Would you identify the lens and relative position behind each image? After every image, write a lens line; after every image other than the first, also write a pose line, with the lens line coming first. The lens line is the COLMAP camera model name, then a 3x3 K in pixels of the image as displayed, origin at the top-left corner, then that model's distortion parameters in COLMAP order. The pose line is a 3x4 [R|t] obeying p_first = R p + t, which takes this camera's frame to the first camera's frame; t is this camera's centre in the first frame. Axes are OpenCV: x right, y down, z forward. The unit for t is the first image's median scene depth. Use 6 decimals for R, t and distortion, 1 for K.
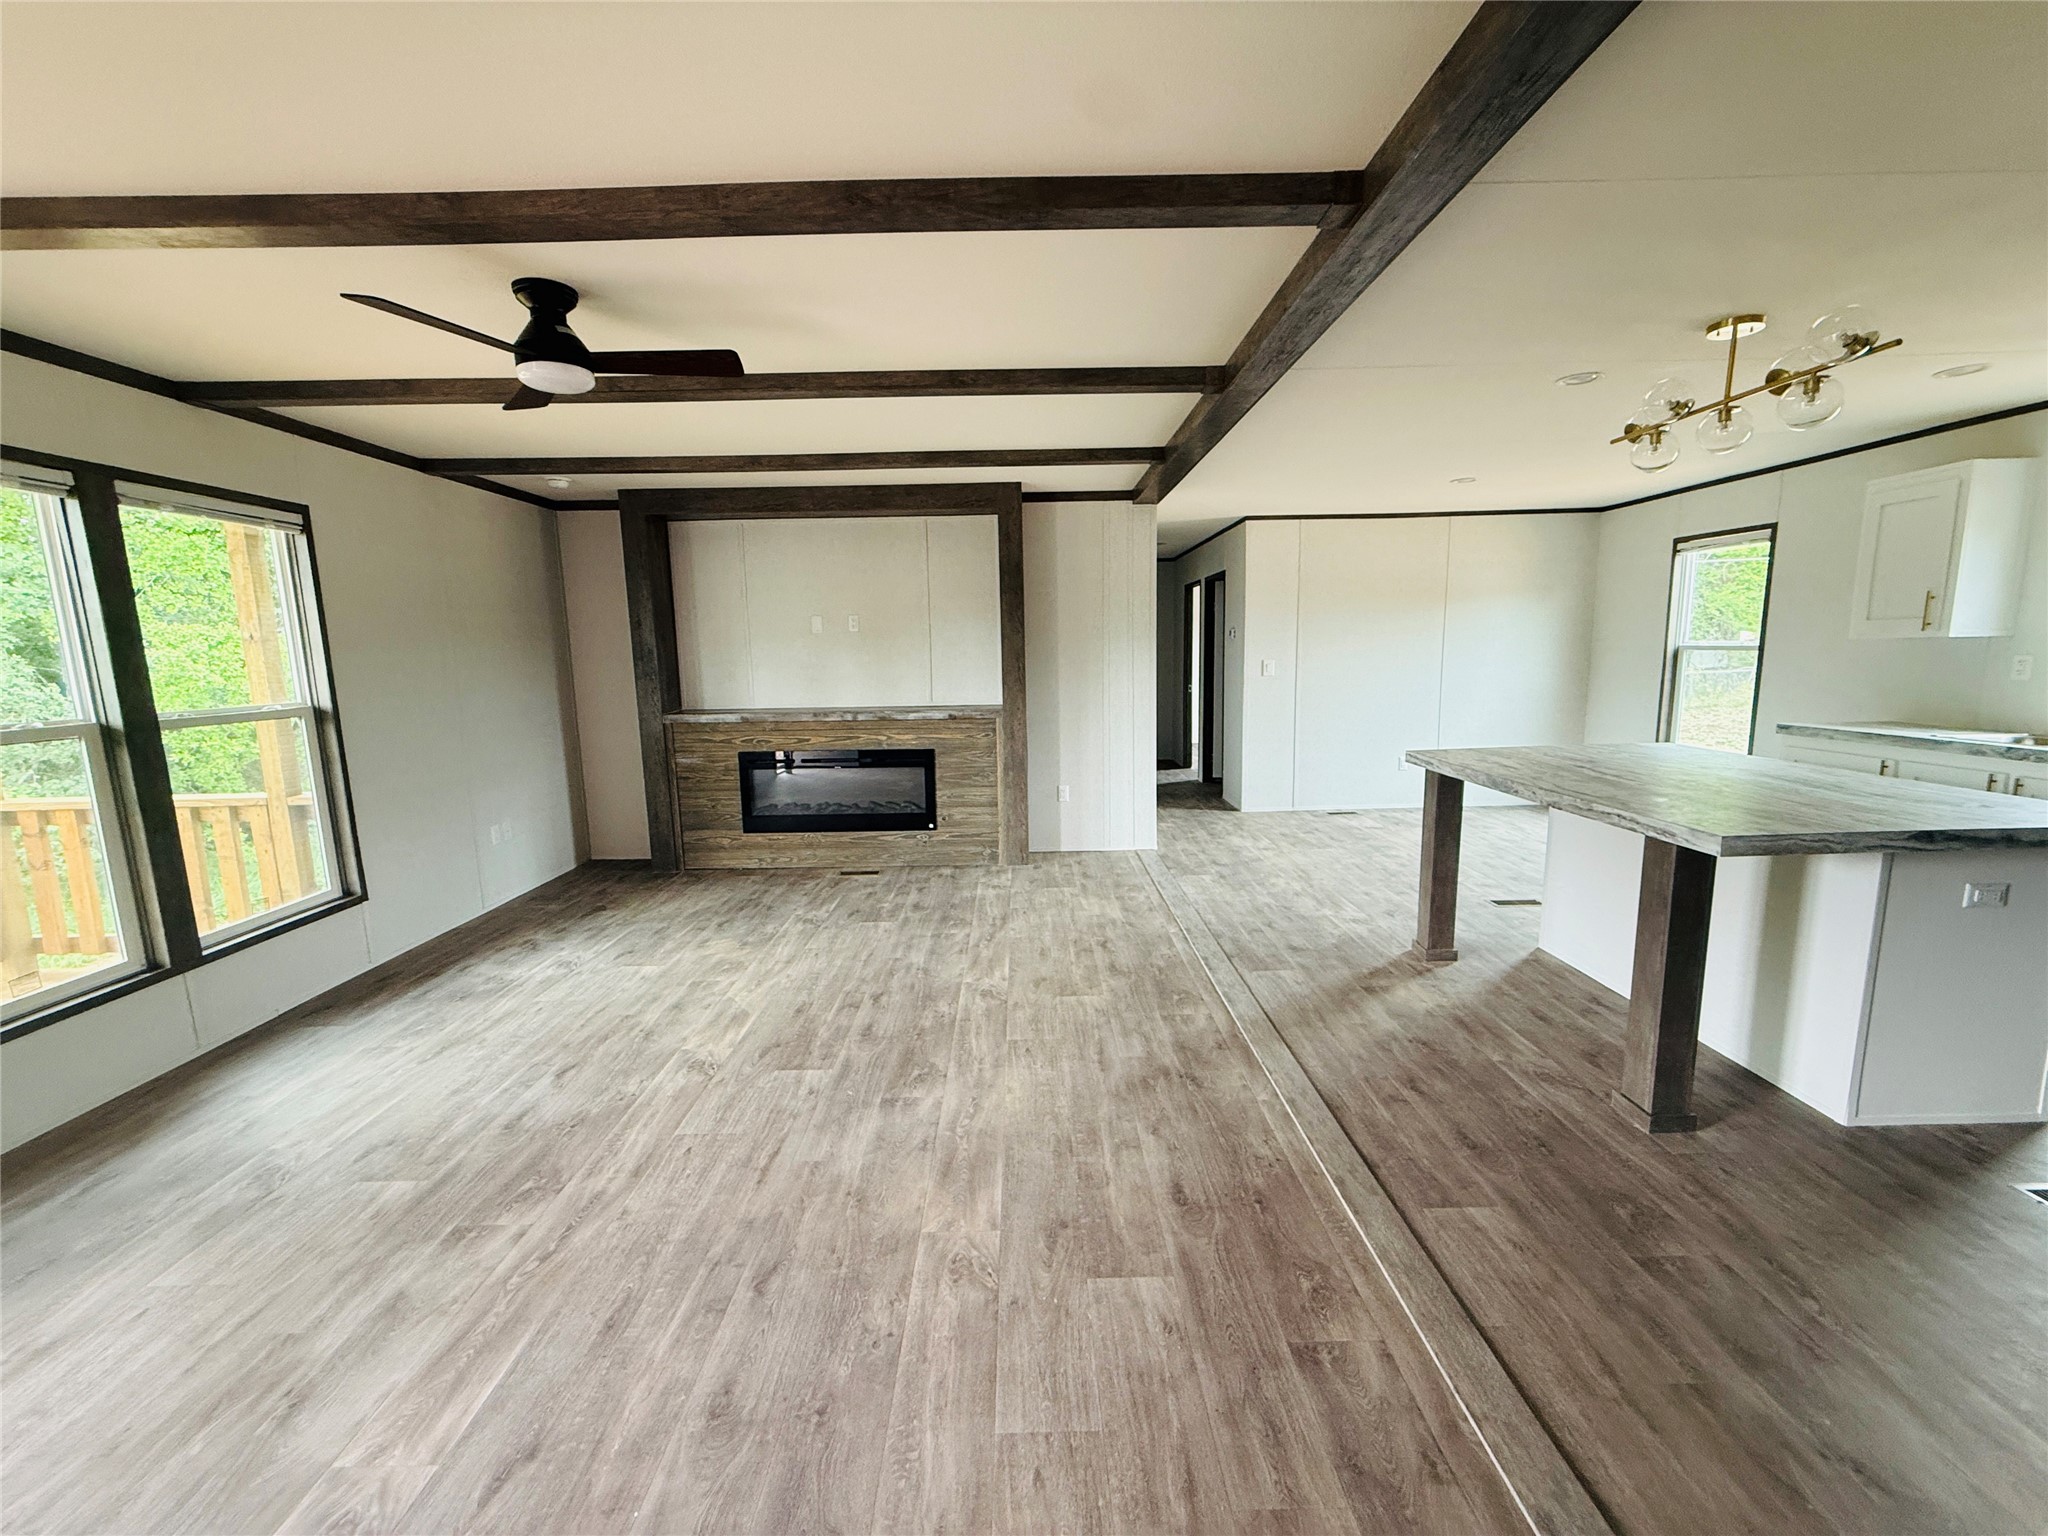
lens RADIAL K [[809.1, 0, 1021.1], [0, 809.1, 770.3], [0, 0, 1]] dist [-0.001324, 0.000045]
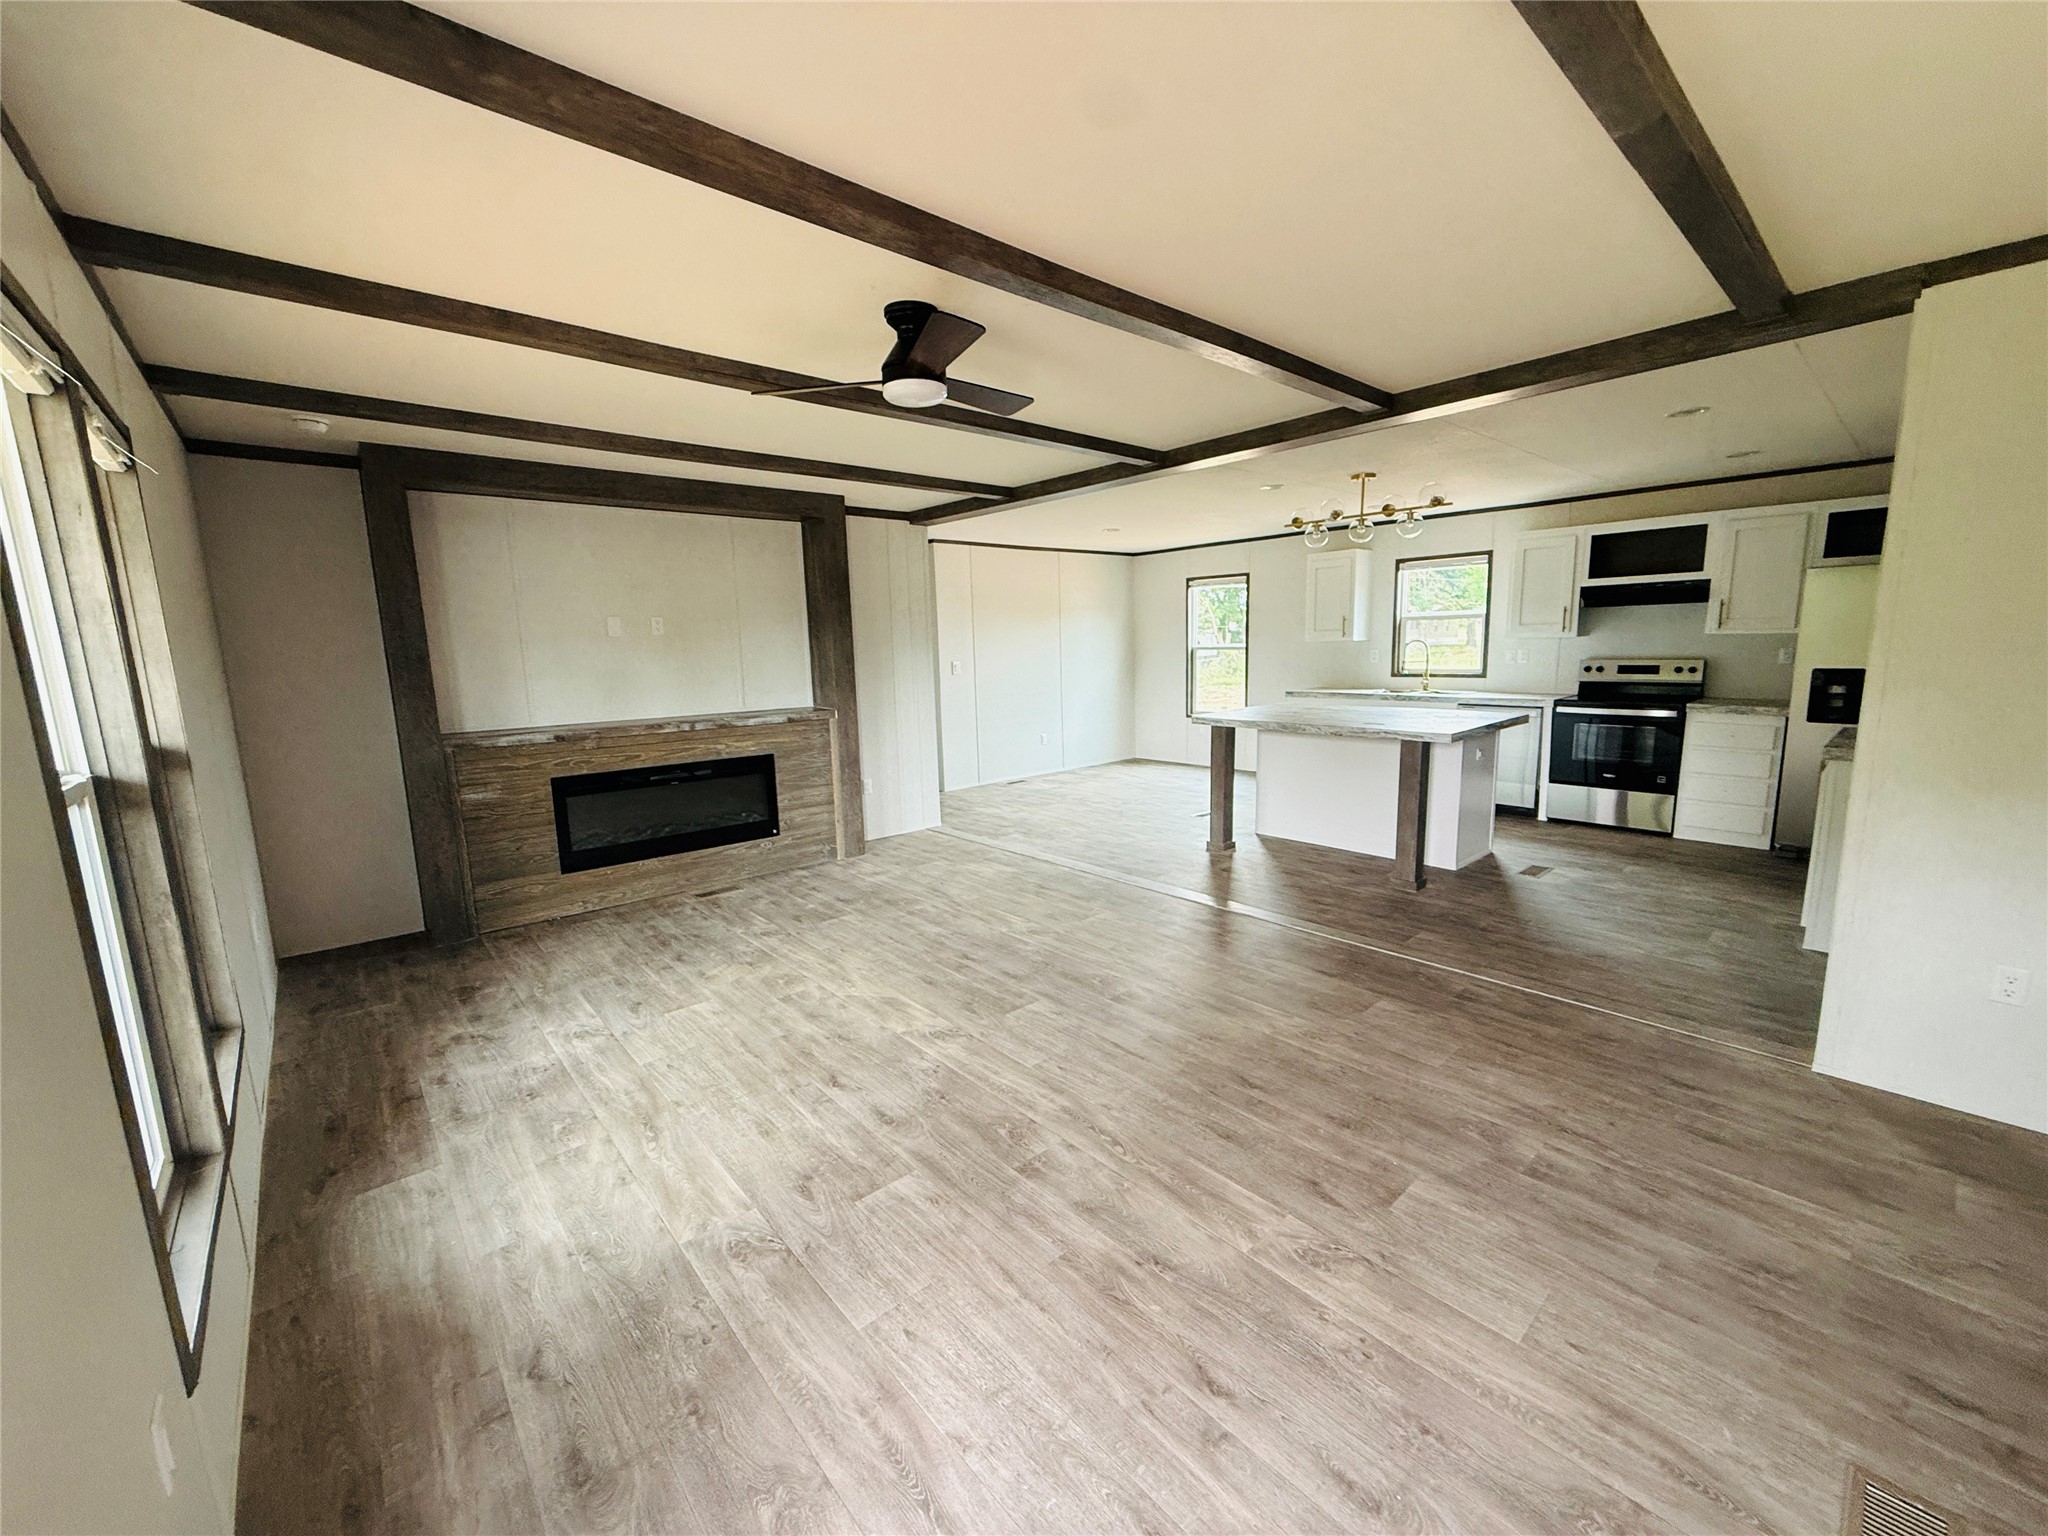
lens RADIAL K [[809.1, 0, 1021.1], [0, 809.1, 770.3], [0, 0, 1]] dist [-0.001324, 0.000045]
pose [[0.754602, -0.102422, 0.648140, -0.592994], [0.109621, 0.993539, 0.029377, -0.002136], [-0.646961, 0.048882, 0.760954, 0.057977]]
